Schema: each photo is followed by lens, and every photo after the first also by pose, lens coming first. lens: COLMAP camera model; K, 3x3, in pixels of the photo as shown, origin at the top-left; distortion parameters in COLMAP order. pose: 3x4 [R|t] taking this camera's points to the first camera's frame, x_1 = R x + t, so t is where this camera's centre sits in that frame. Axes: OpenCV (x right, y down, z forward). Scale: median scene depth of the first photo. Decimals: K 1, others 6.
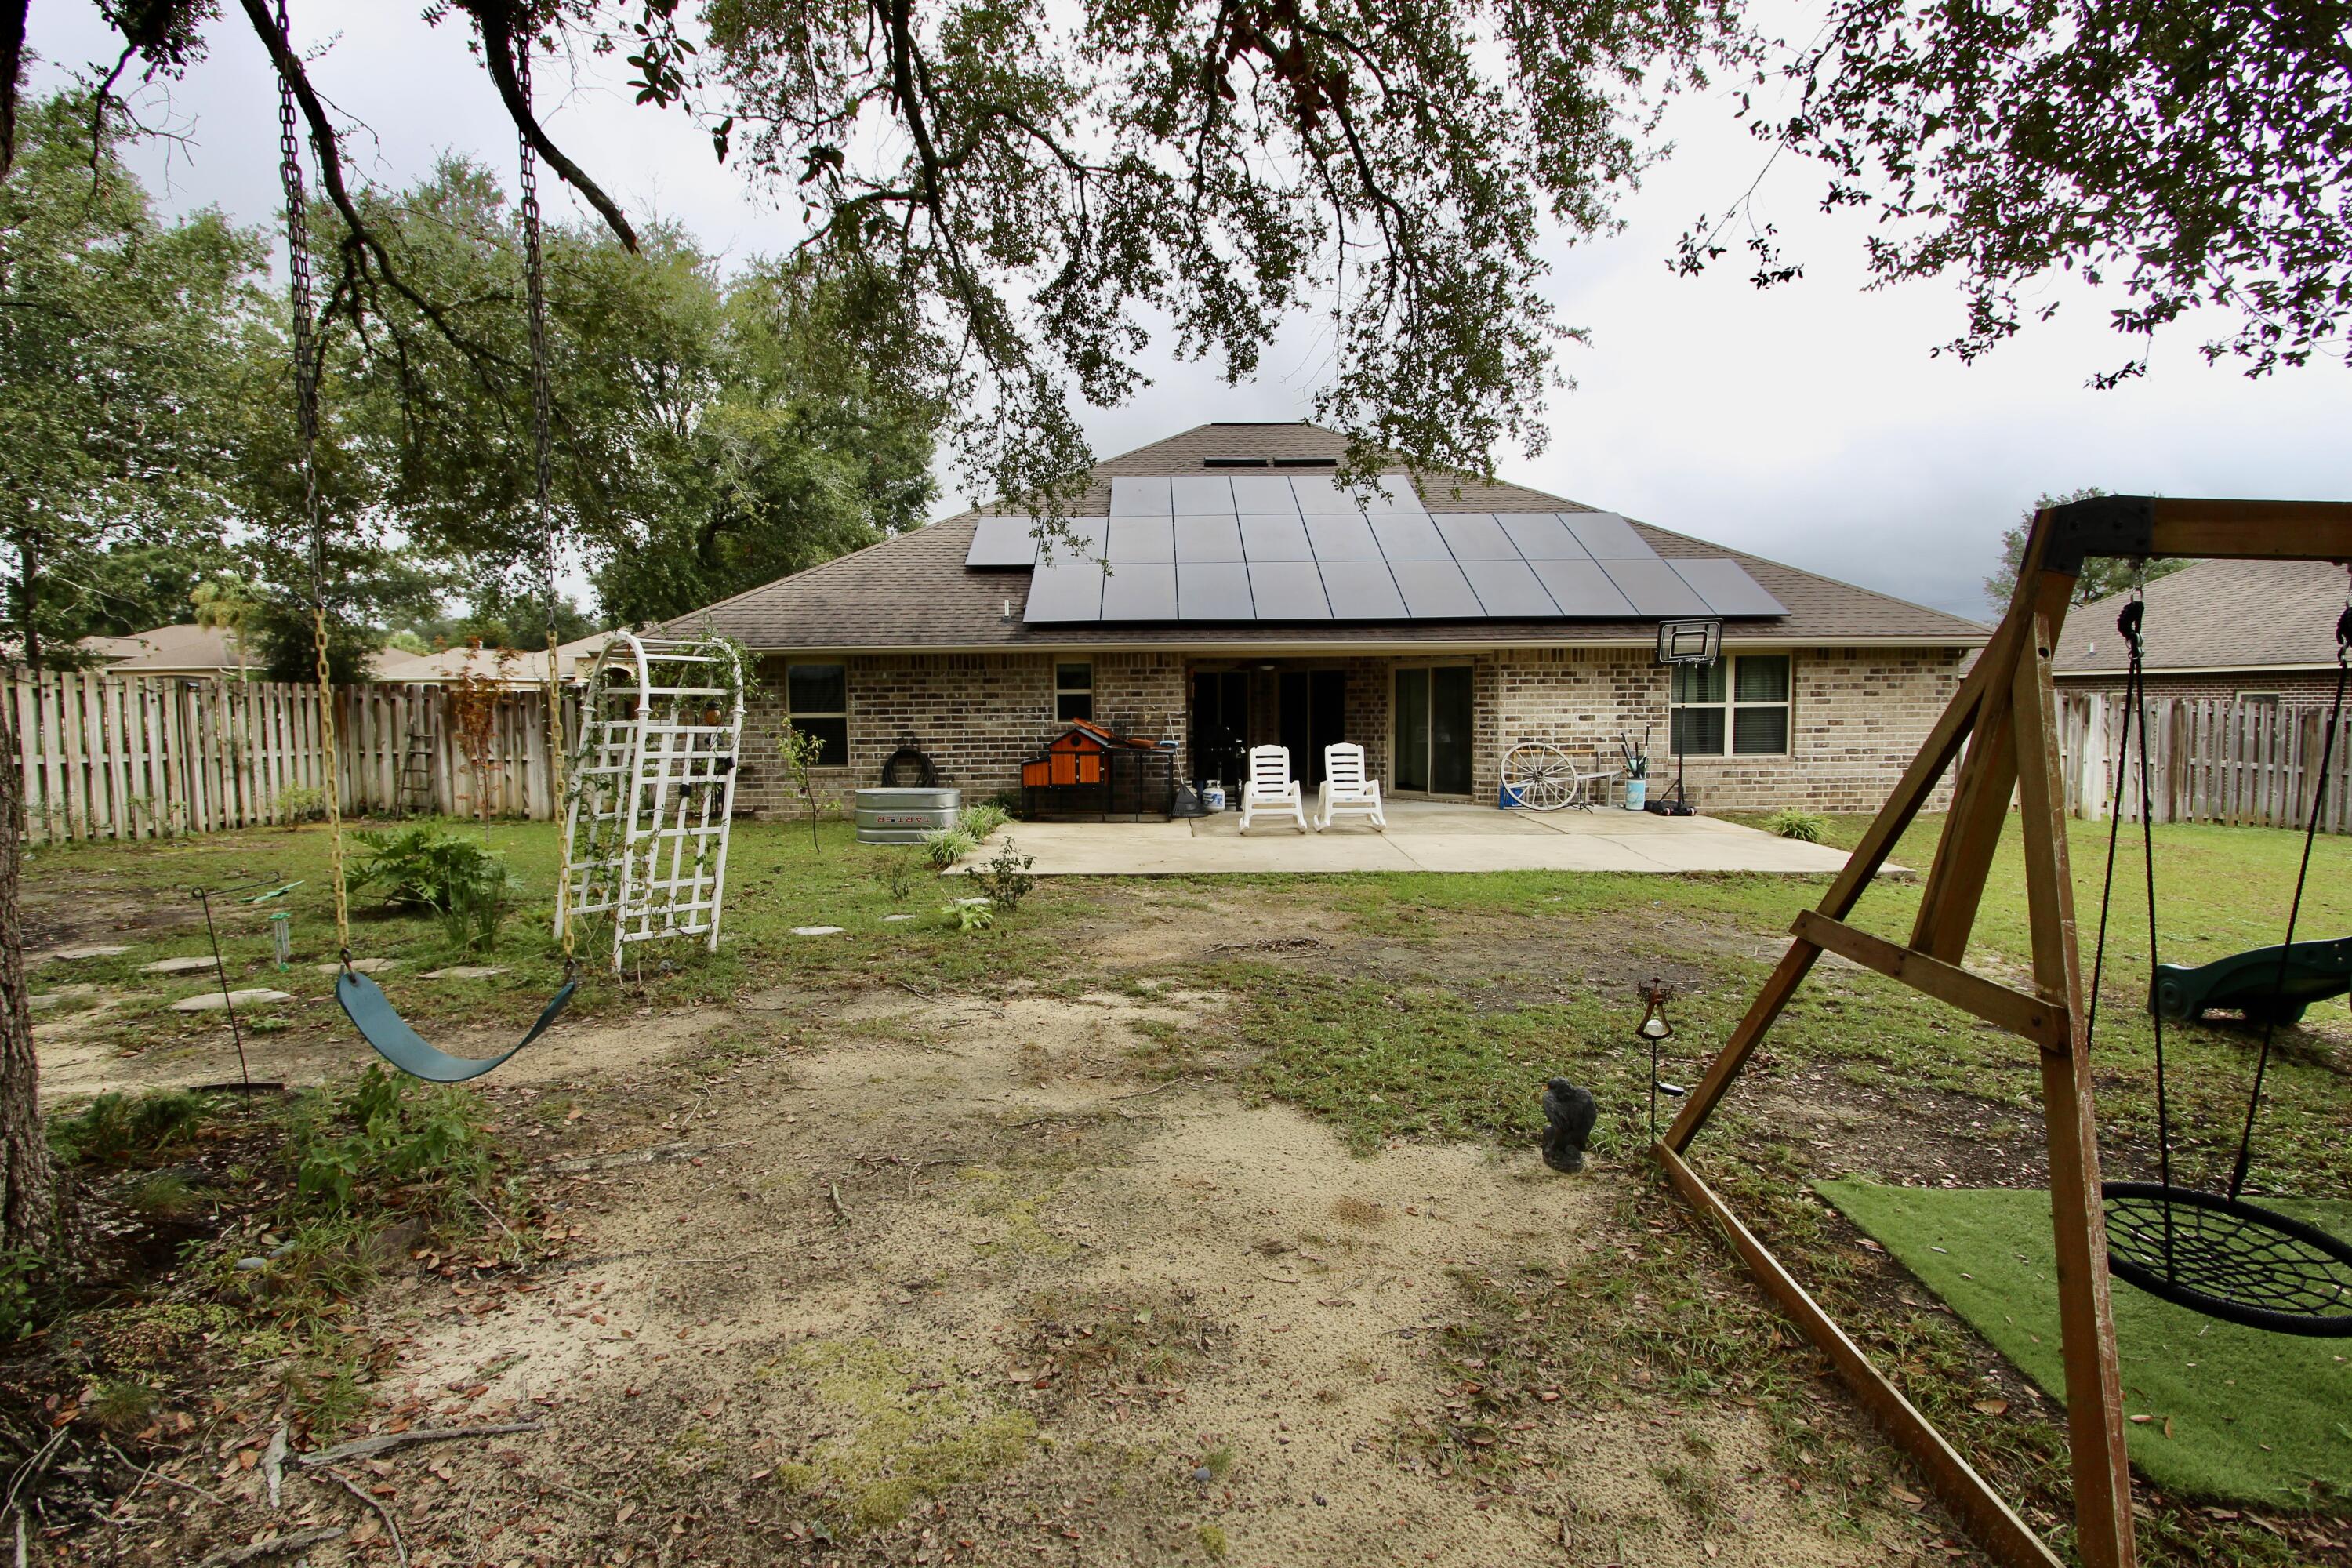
lens RADIAL K [[1089.0, 0, 1168.2], [0, 1089.0, 780.8], [0, 0, 1]] dist [-0.019705, 0.003991]
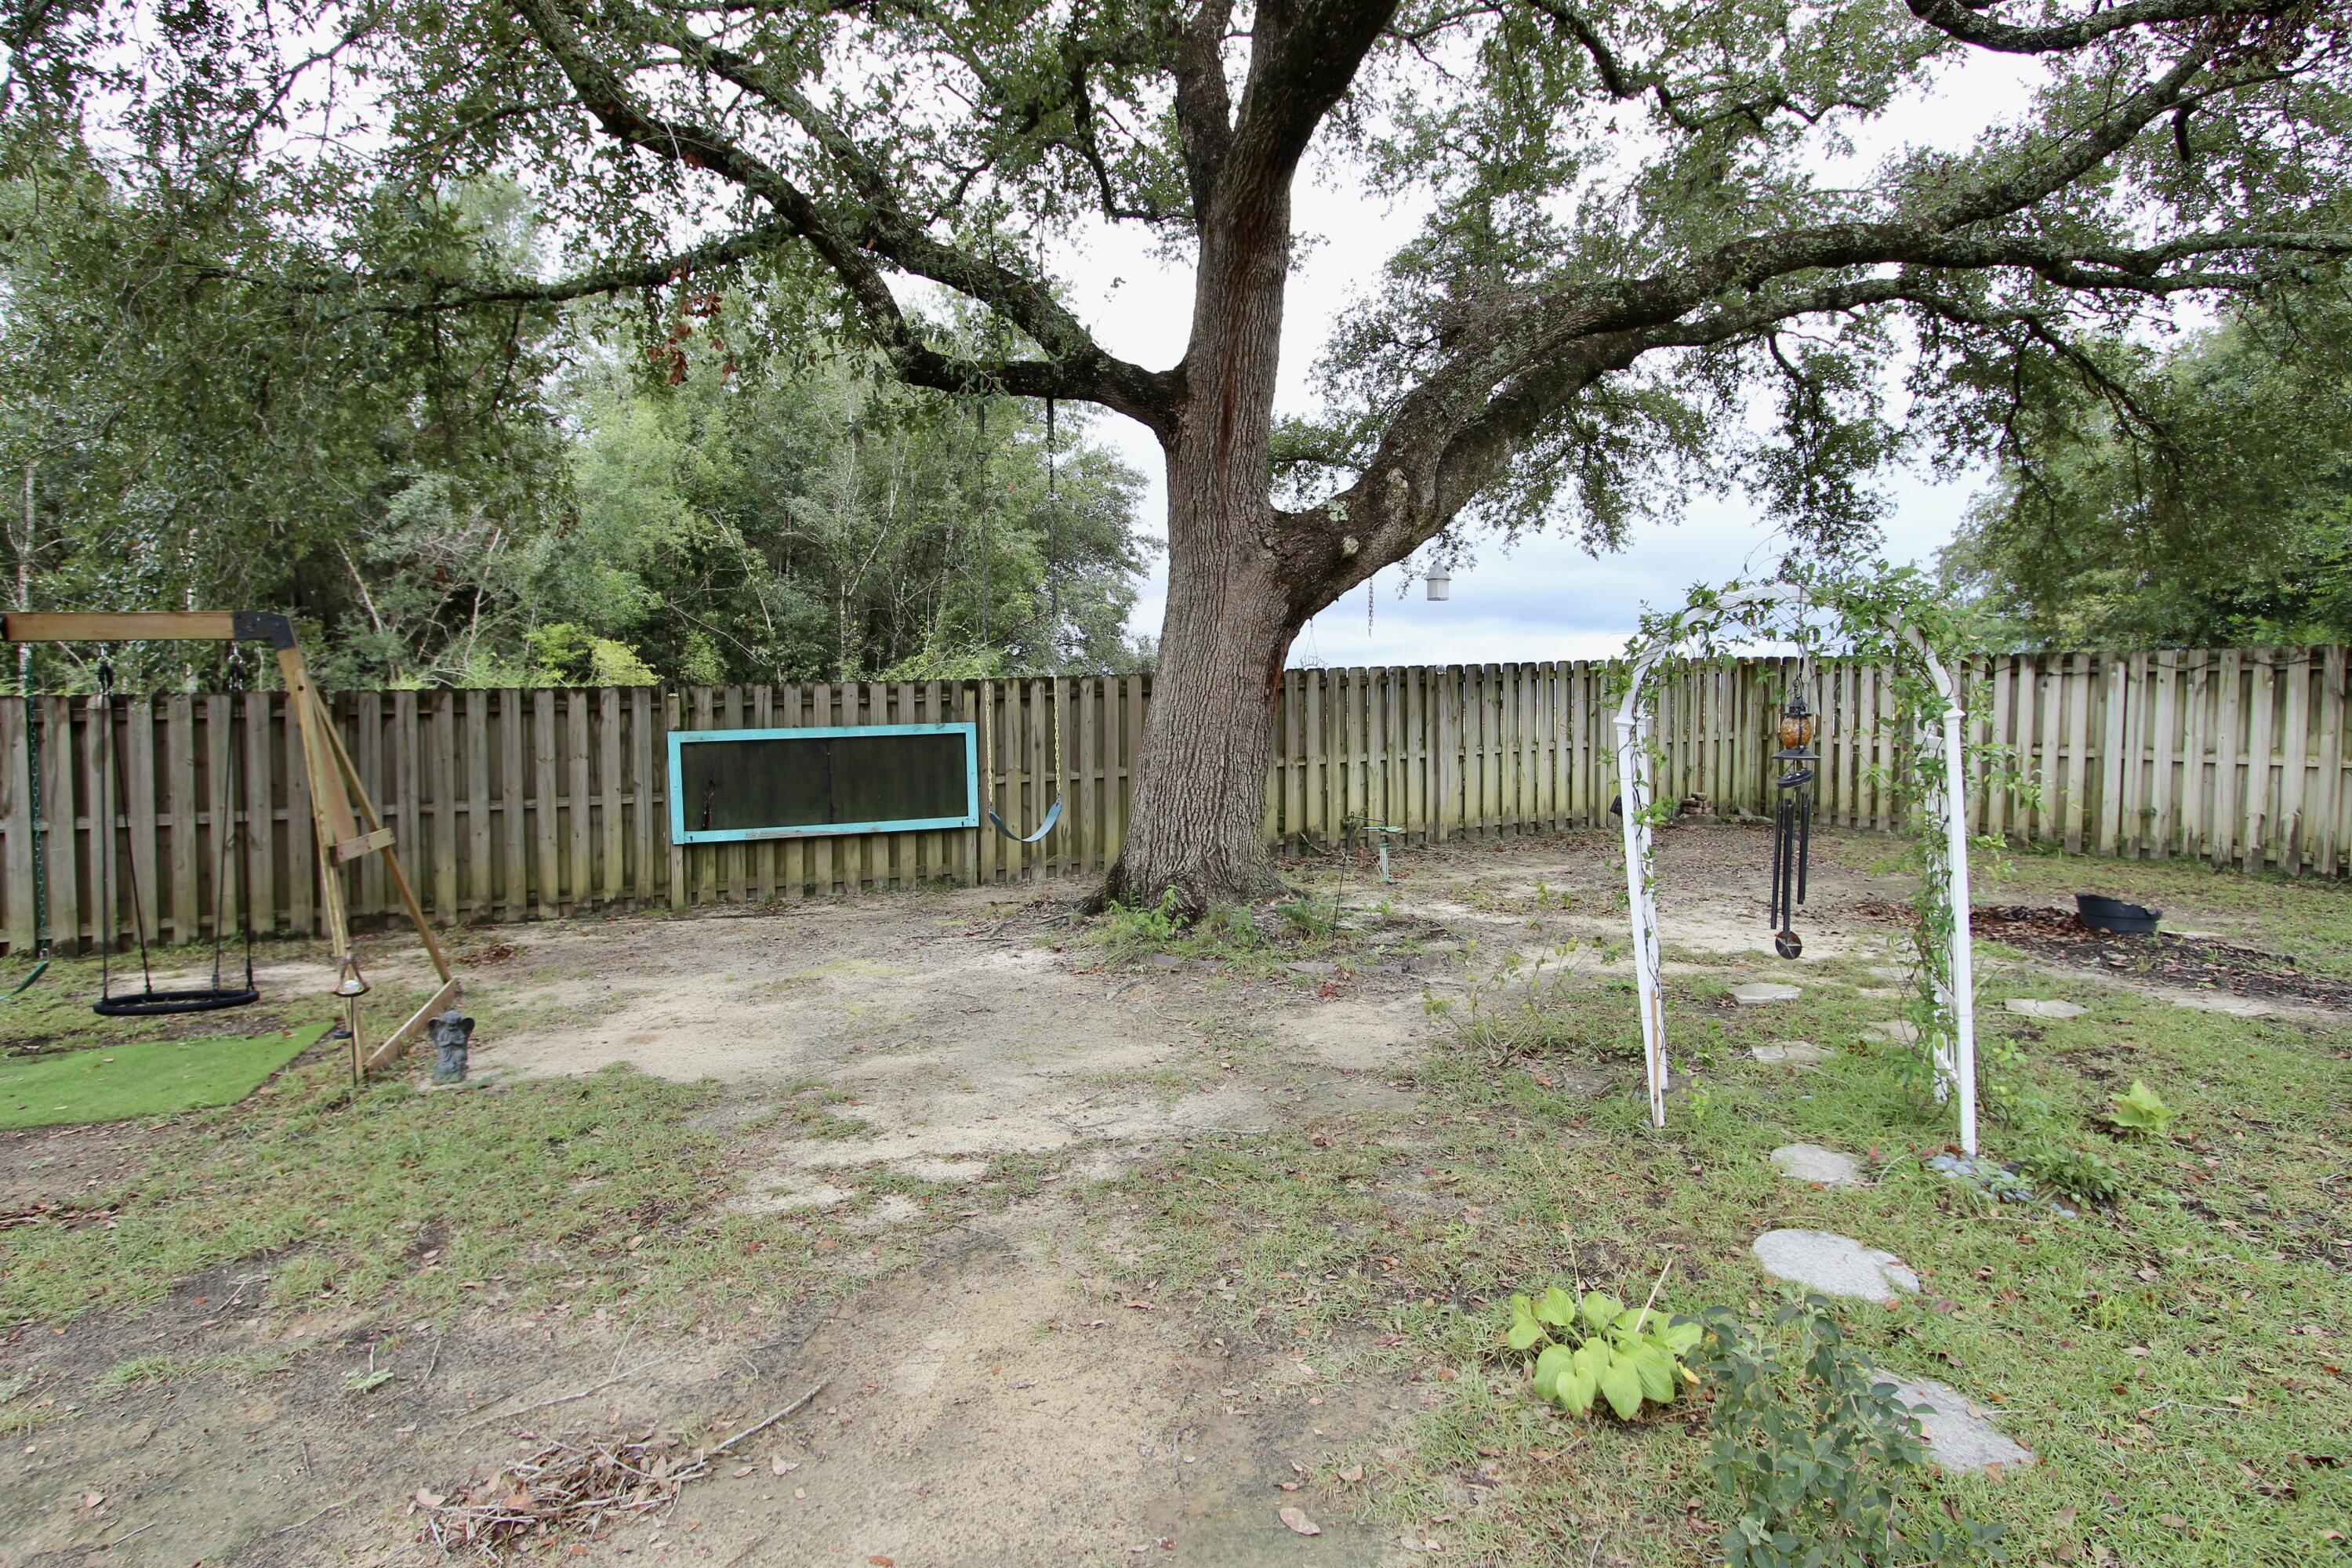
lens RADIAL K [[1269.9, 0, 1177.3], [0, 1269.9, 770.0], [0, 0, 1]] dist [-0.017720, 0.004478]
pose [[-0.918080, 0.027699, -0.395427, 0.042833], [-0.019426, 0.993213, 0.114676, -0.049812], [0.395919, 0.112964, -0.911311, 0.686031]]
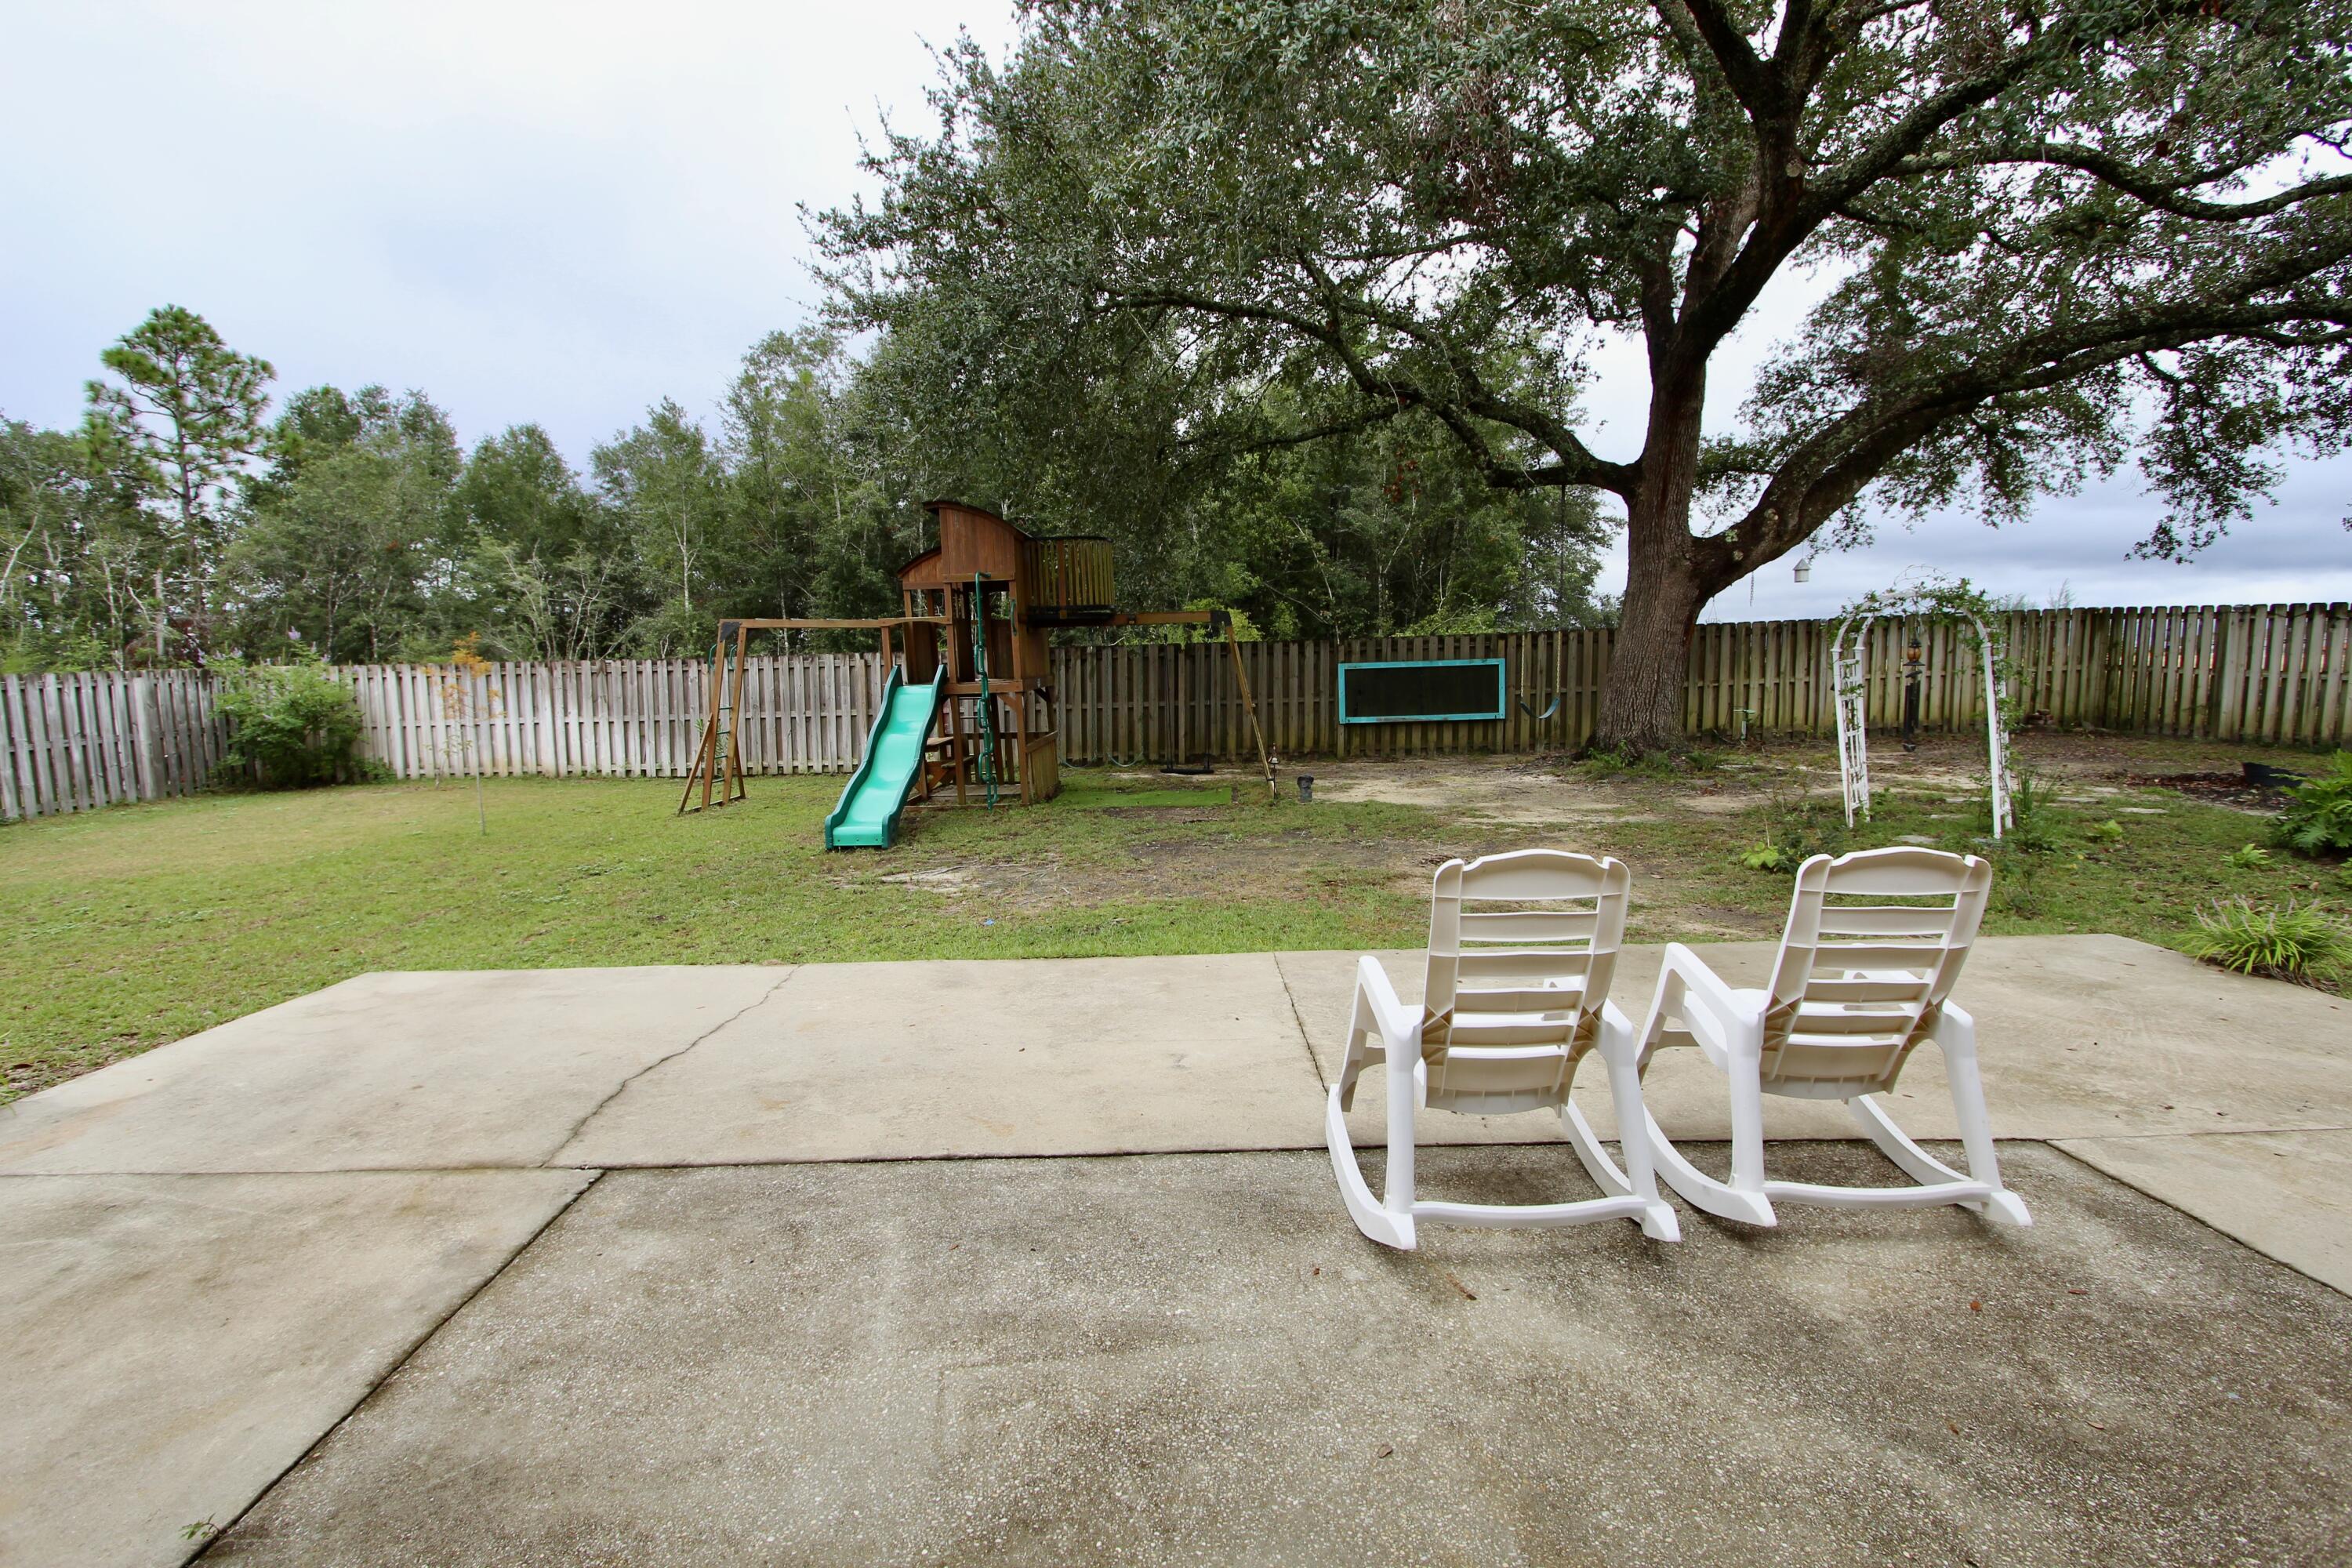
lens RADIAL K [[1089.0, 0, 1176.1], [0, 1089.0, 773.7], [0, 0, 1]] dist [-0.019705, 0.003991]
pose [[-0.999805, 0.017299, -0.009481, 0.199076], [0.015374, 0.984442, 0.175037, -0.072053], [0.012361, 0.174857, -0.984516, 1.051495]]
